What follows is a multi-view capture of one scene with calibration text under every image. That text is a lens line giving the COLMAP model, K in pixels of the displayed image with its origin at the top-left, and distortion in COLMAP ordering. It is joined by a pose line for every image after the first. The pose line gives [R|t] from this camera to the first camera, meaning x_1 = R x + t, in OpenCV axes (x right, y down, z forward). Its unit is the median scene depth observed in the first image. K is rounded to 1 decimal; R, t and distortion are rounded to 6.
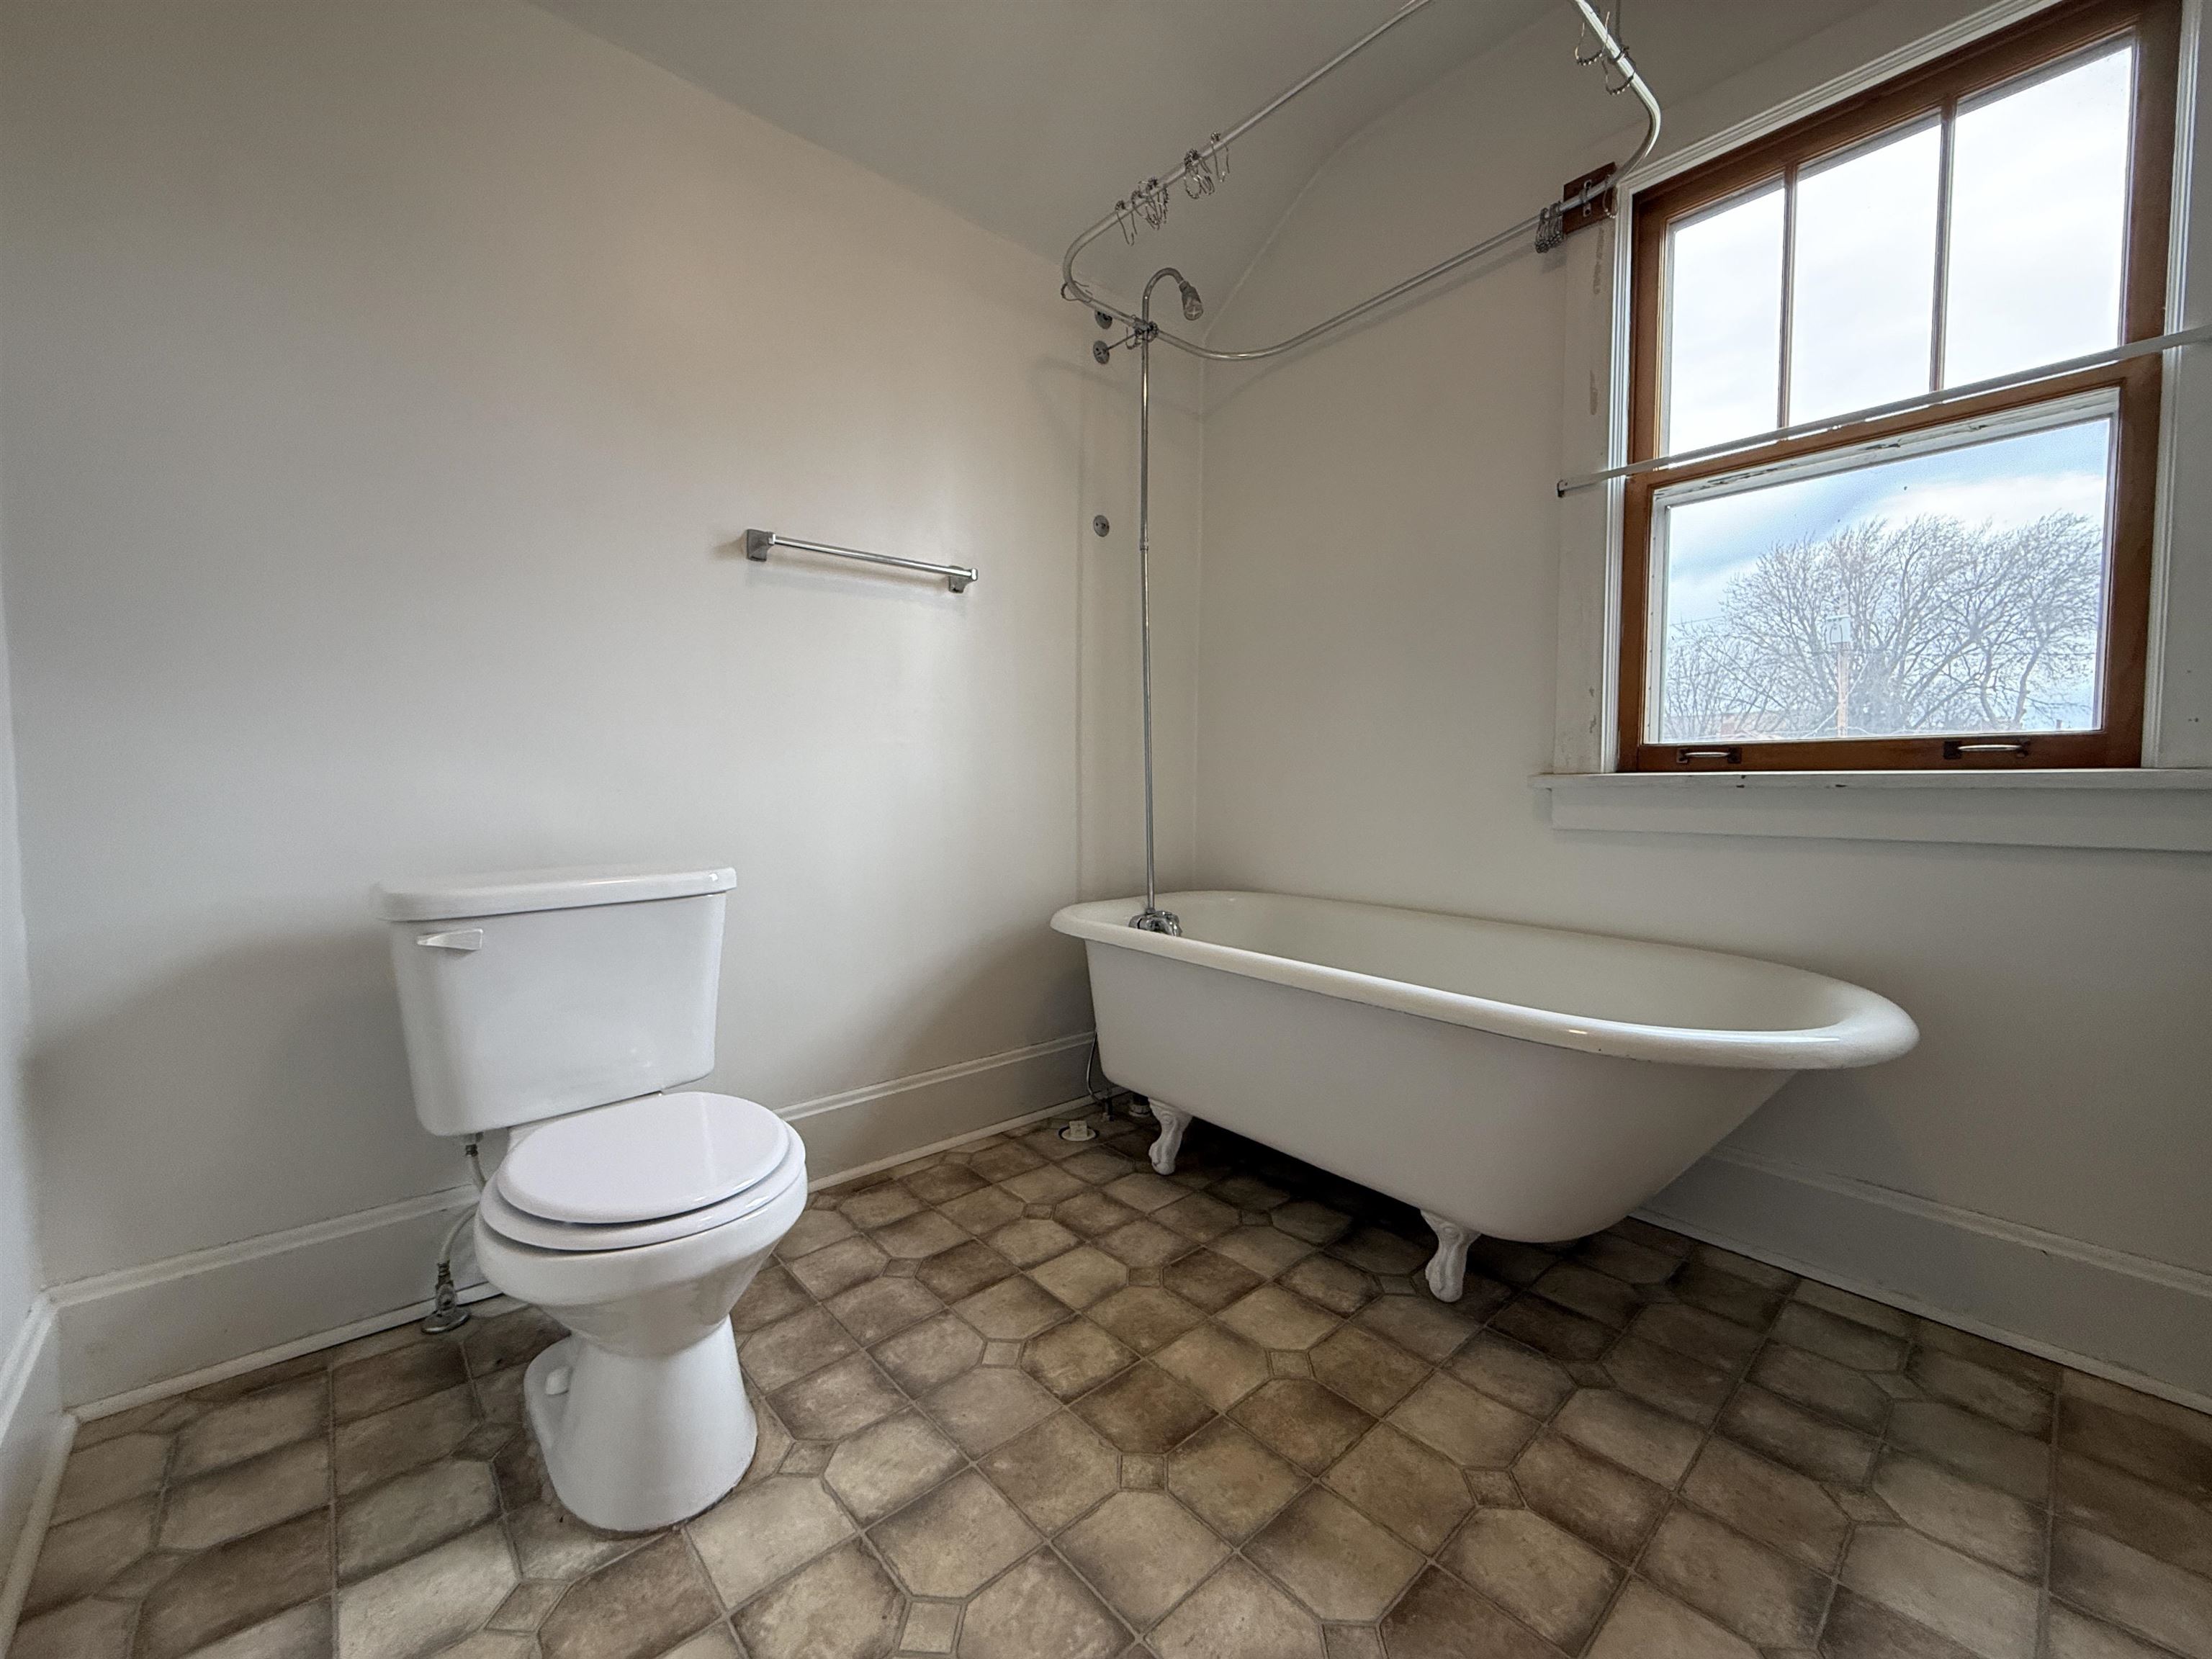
lens RADIAL K [[880.7, 0, 1100.1], [0, 880.7, 828.4], [0, 0, 1]] dist [0.000192, -0.000290]
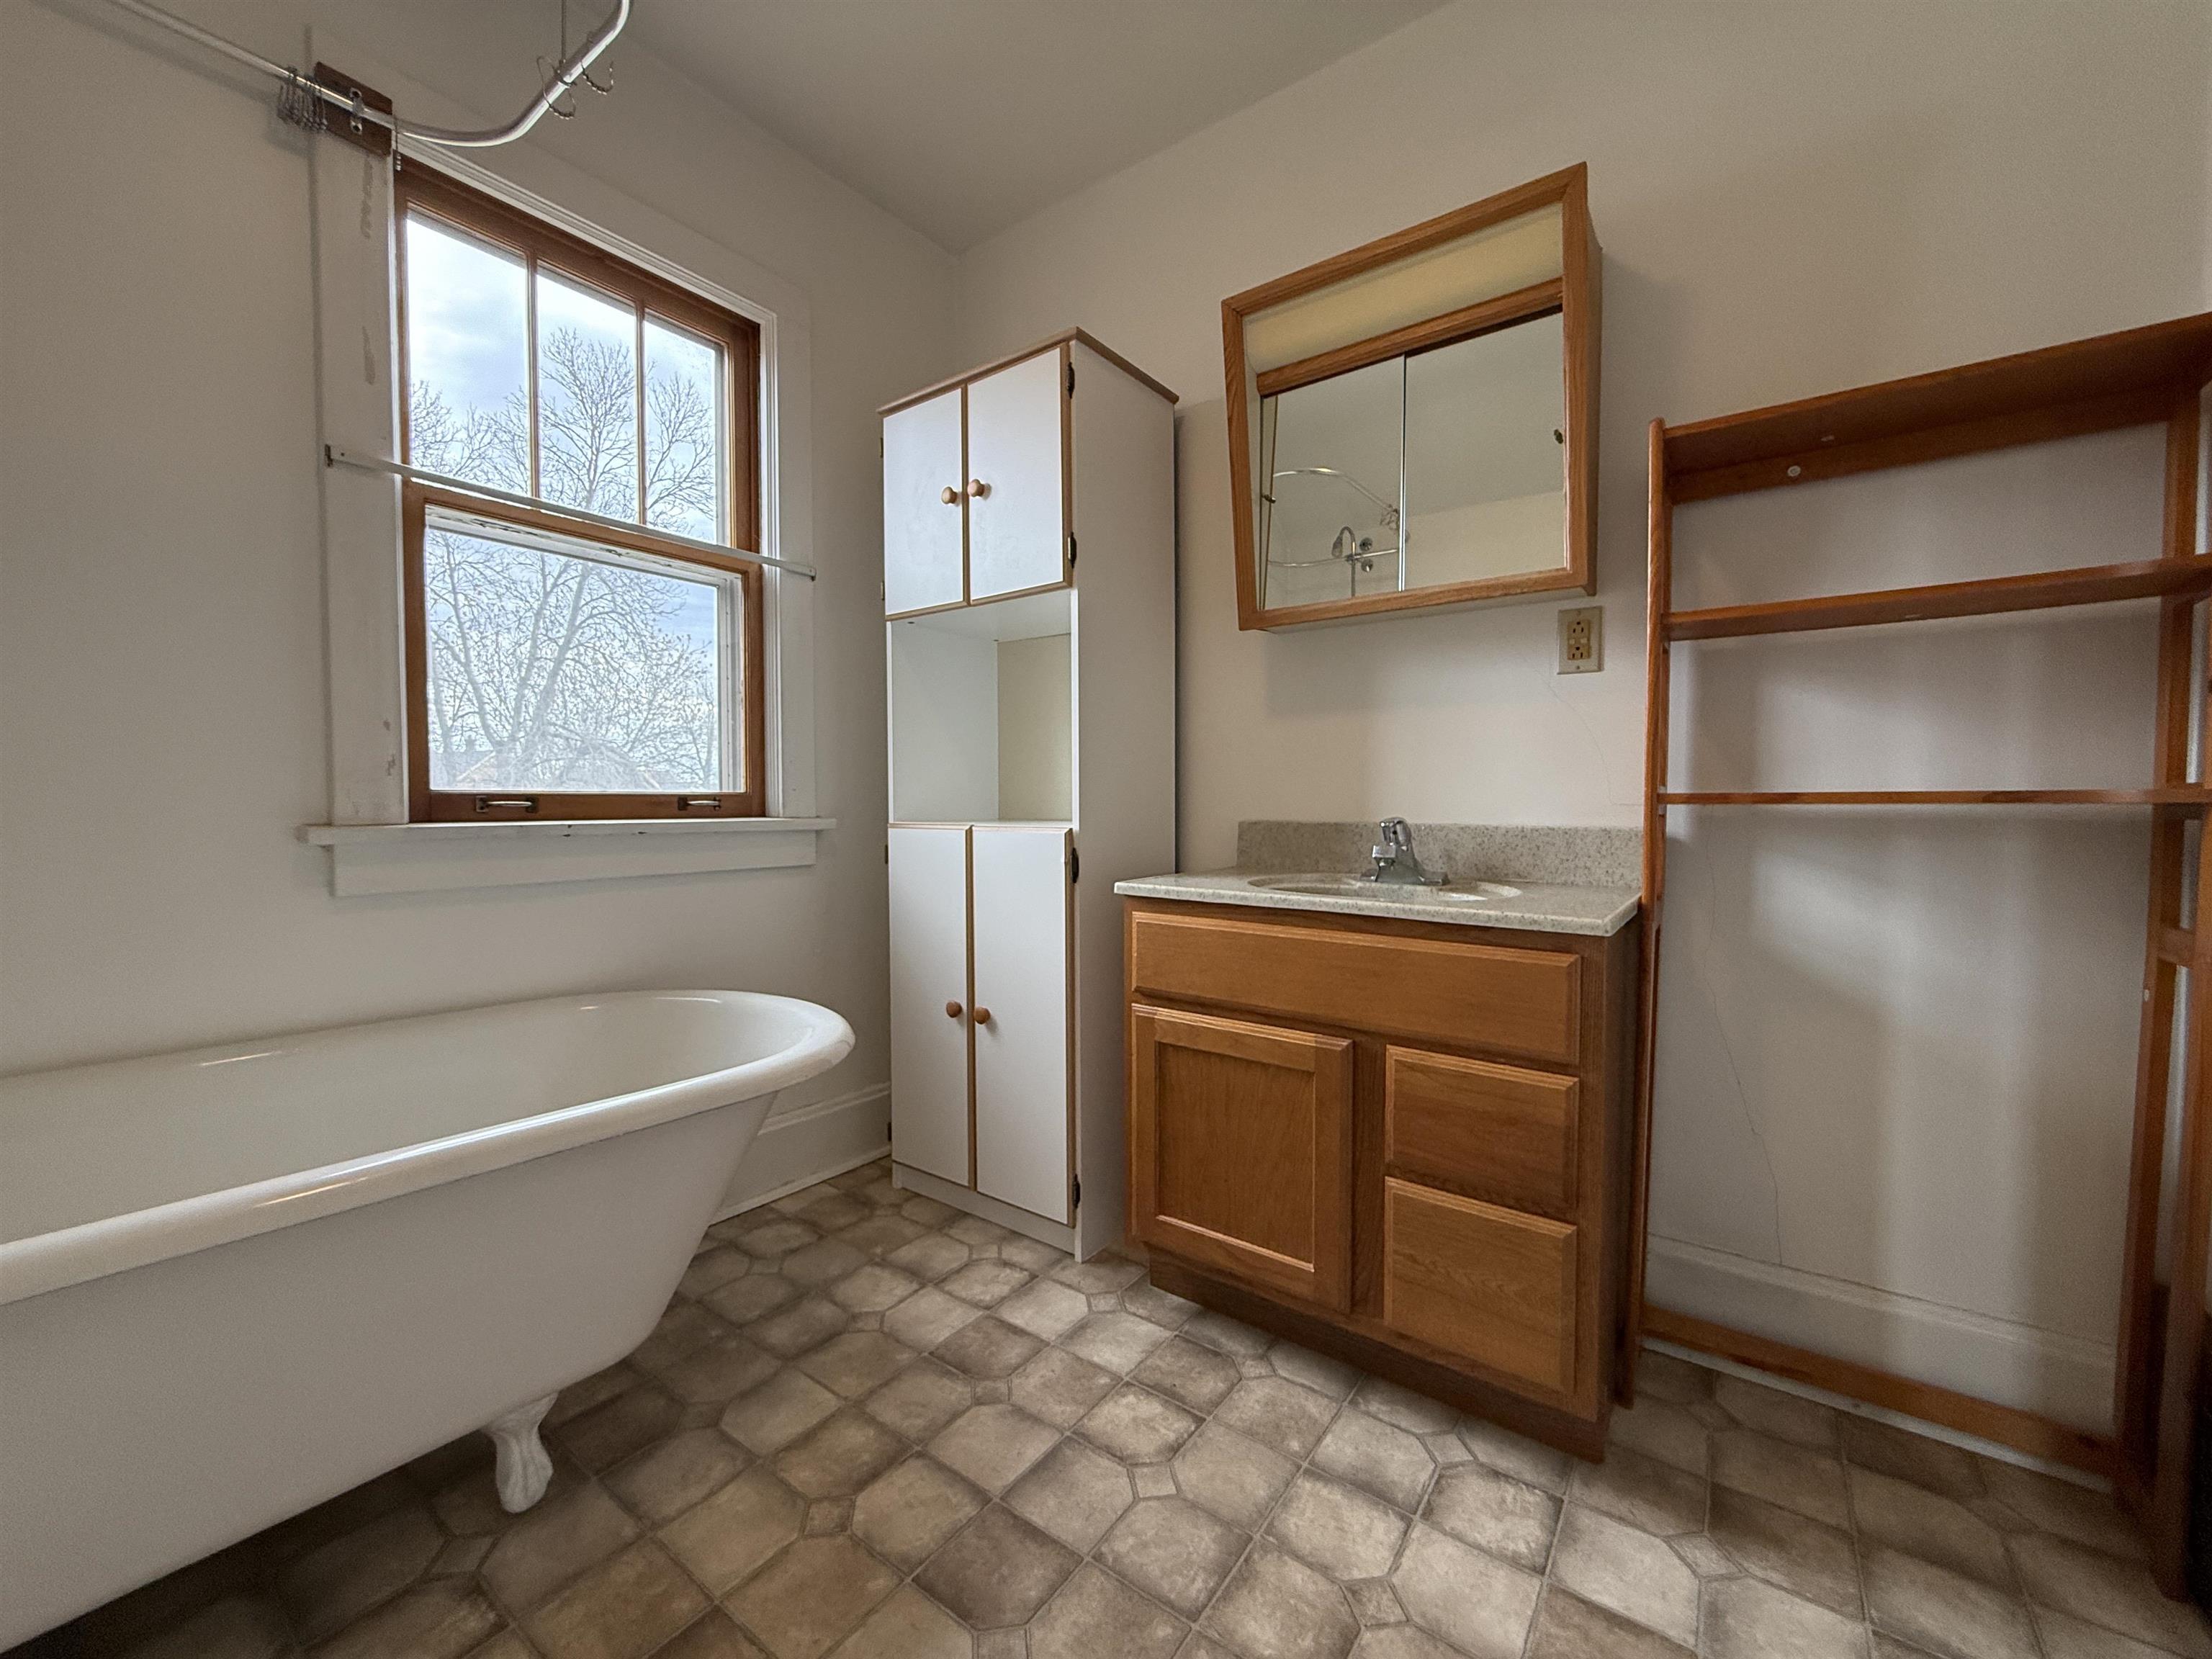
lens RADIAL K [[880.7, 0, 1100.1], [0, 880.7, 828.4], [0, 0, 1]] dist [0.000192, -0.000290]
pose [[-0.207870, -0.029068, 0.977724, -0.514916], [0.049151, 0.997985, 0.040120, -0.079535], [-0.976921, 0.056395, -0.206023, 0.705805]]
